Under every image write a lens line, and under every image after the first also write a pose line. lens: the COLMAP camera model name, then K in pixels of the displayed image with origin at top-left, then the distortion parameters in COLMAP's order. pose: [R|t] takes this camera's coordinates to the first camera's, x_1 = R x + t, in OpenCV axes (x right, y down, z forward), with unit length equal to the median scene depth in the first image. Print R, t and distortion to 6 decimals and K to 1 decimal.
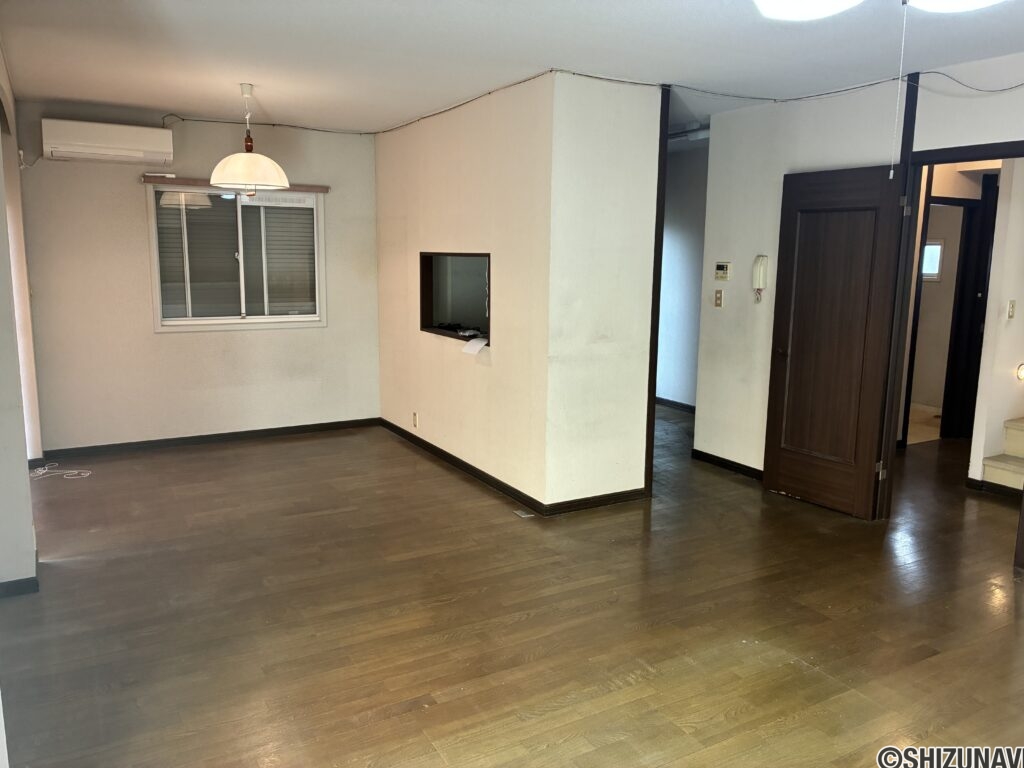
lens RADIAL K [[765.9, 0, 510.1], [0, 765.9, 383.1], [0, 0, 1]] dist [0.001210, -0.061282]
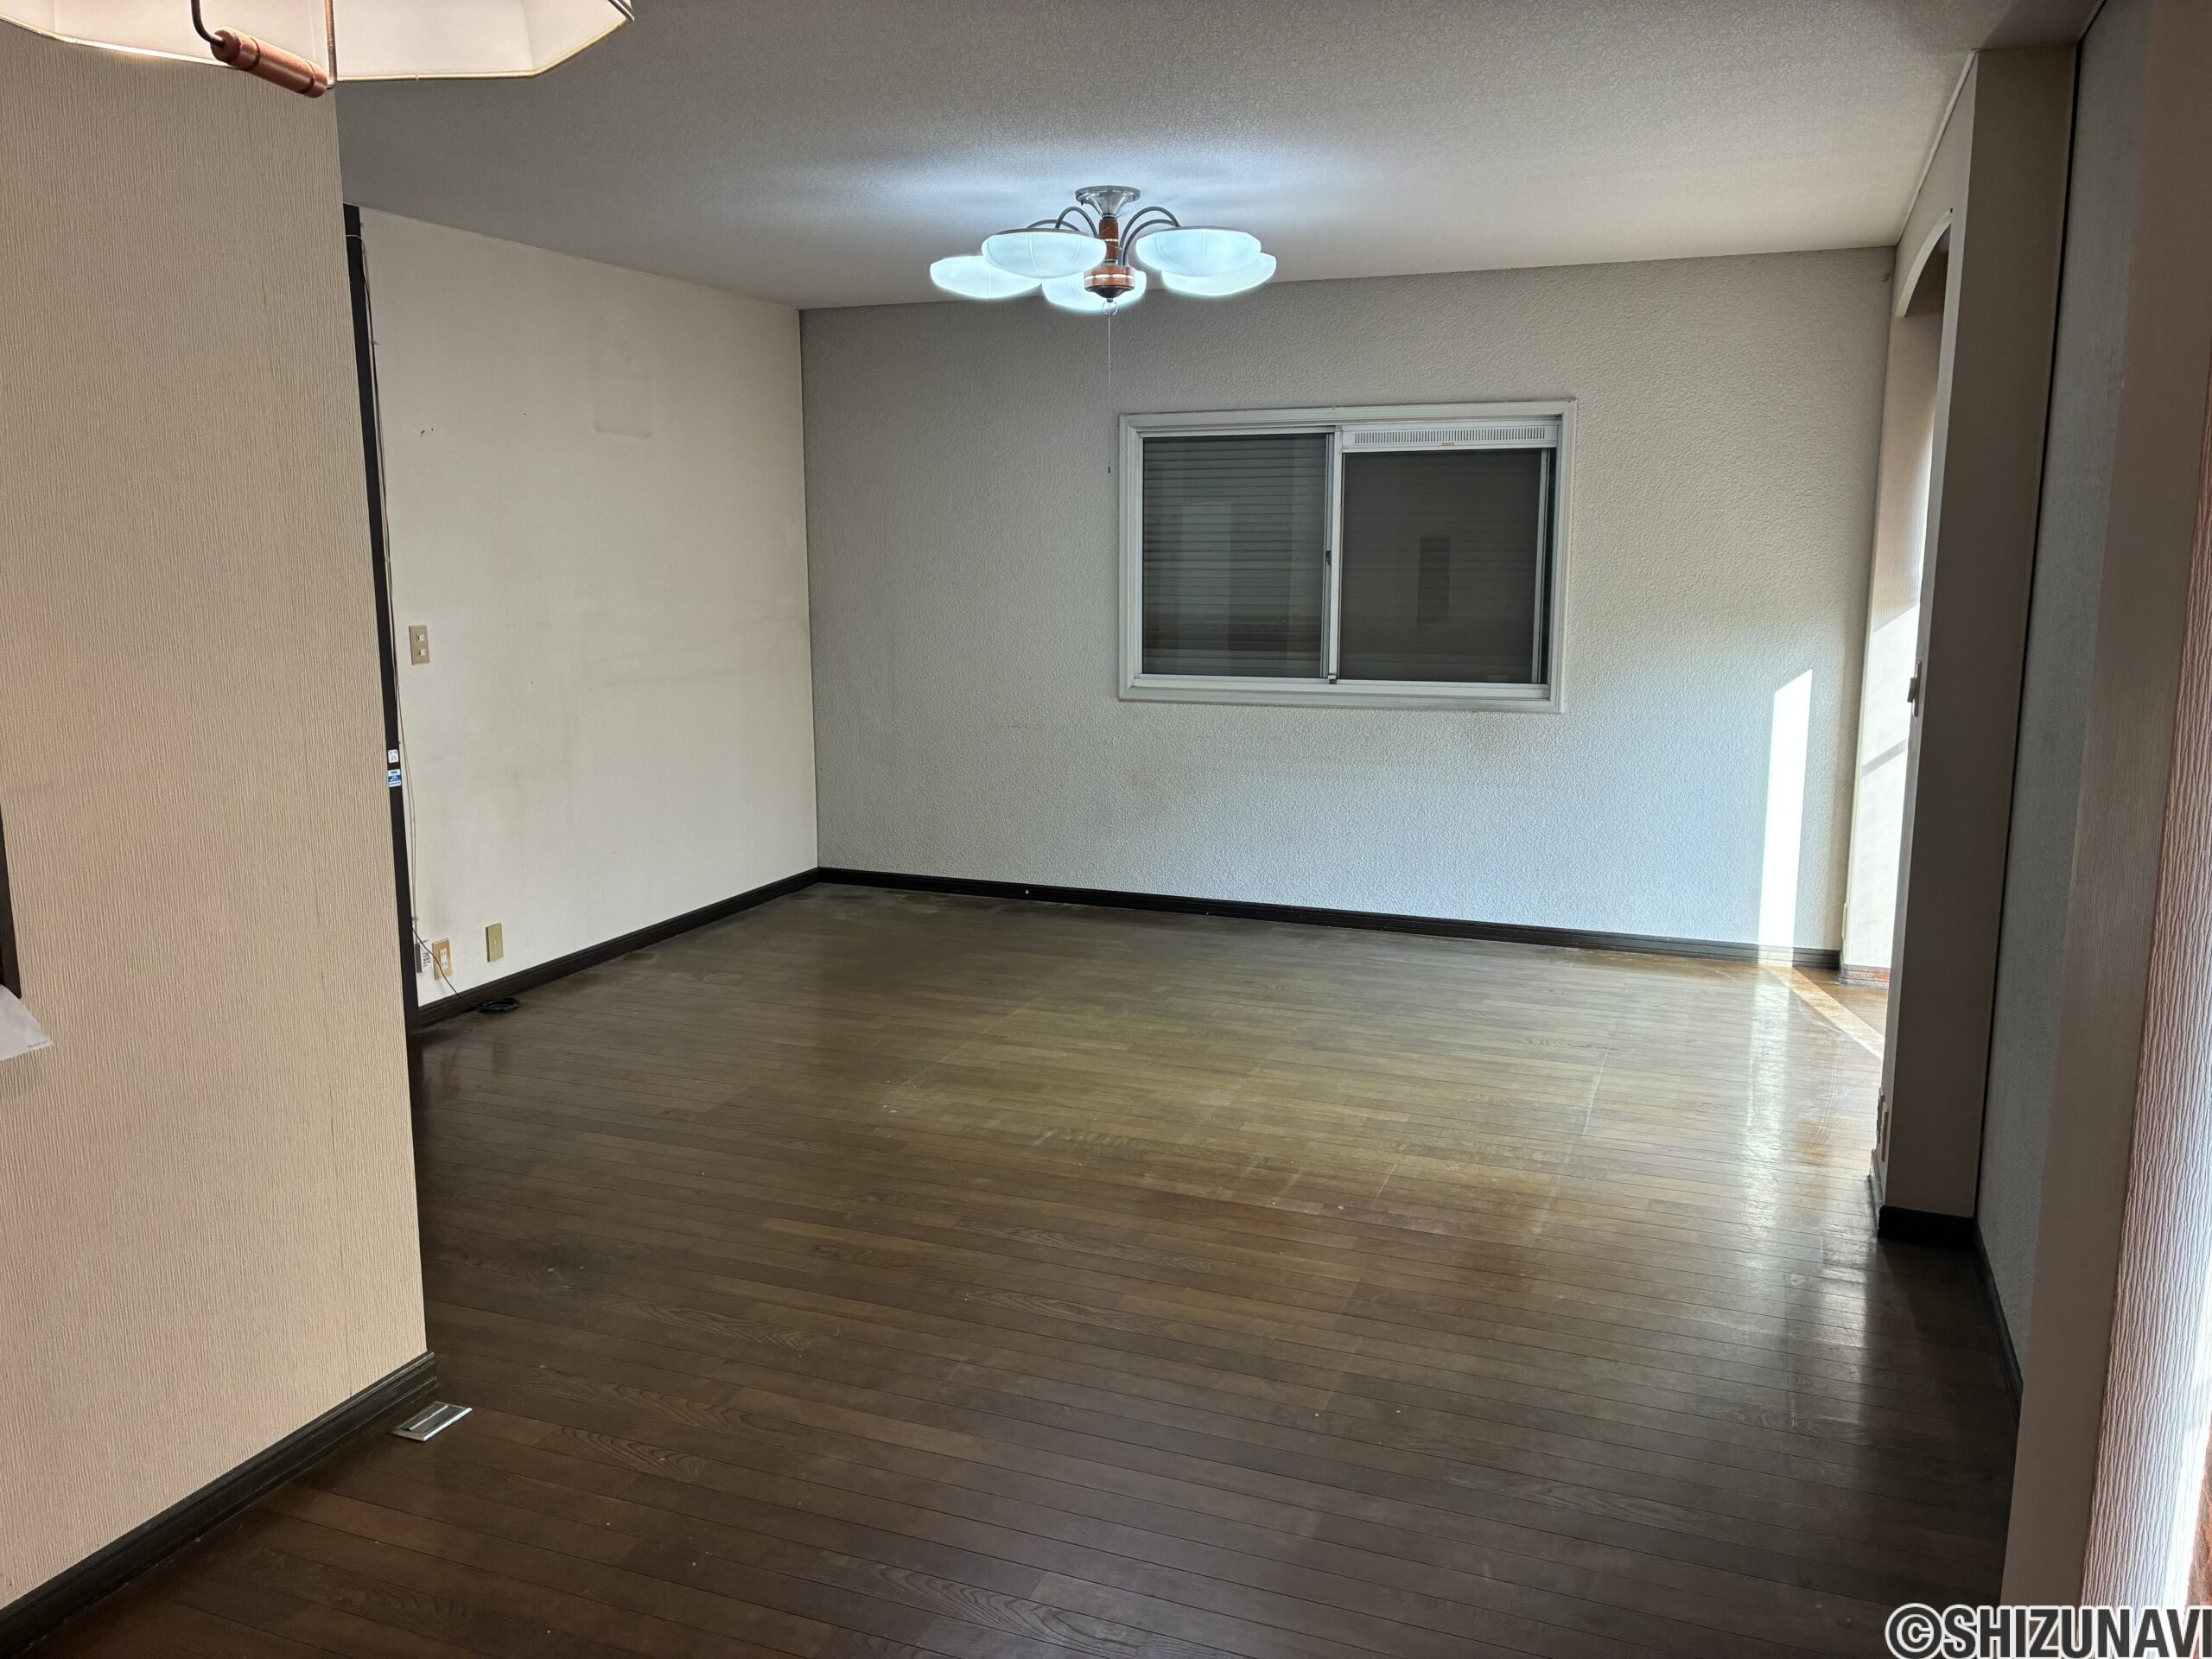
lens RADIAL K [[1654.4, 0, 1101.6], [0, 1654.4, 827.2], [0, 0, 1]] dist [0.001210, -0.061282]
pose [[-0.632740, -0.136233, 0.762286, -0.942566], [0.127449, 0.952657, 0.276046, -0.299462], [-0.763804, 0.271818, -0.585421, 1.735093]]
